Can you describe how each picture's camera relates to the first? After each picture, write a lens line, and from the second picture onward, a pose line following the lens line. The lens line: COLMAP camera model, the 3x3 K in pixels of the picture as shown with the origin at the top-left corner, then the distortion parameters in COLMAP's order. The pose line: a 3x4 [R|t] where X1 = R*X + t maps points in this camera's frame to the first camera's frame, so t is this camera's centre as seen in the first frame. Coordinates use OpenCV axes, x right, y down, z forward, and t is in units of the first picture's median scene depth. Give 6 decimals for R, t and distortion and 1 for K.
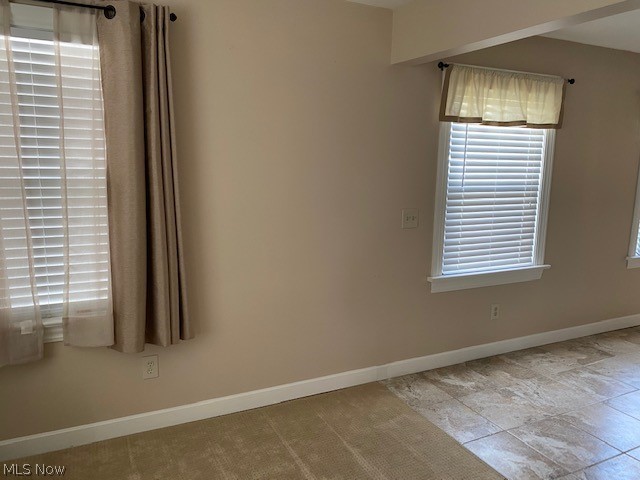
lens RADIAL K [[487.3, 0, 323.0], [0, 487.3, 230.5], [0, 0, 1]] dist [0.009930, 0.002766]
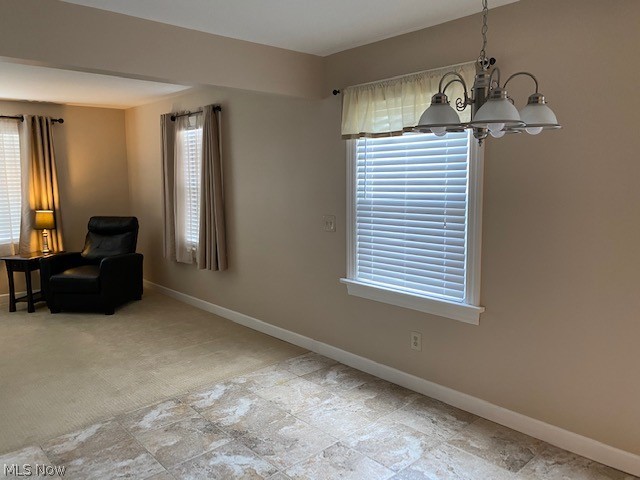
lens RADIAL K [[487.3, 0, 323.0], [0, 487.3, 230.5], [0, 0, 1]] dist [0.009930, 0.002766]
pose [[0.280675, 0.083756, -0.956142, 1.247289], [-0.121297, 0.991293, 0.051229, -0.064384], [0.952108, 0.101598, 0.288390, 0.615995]]
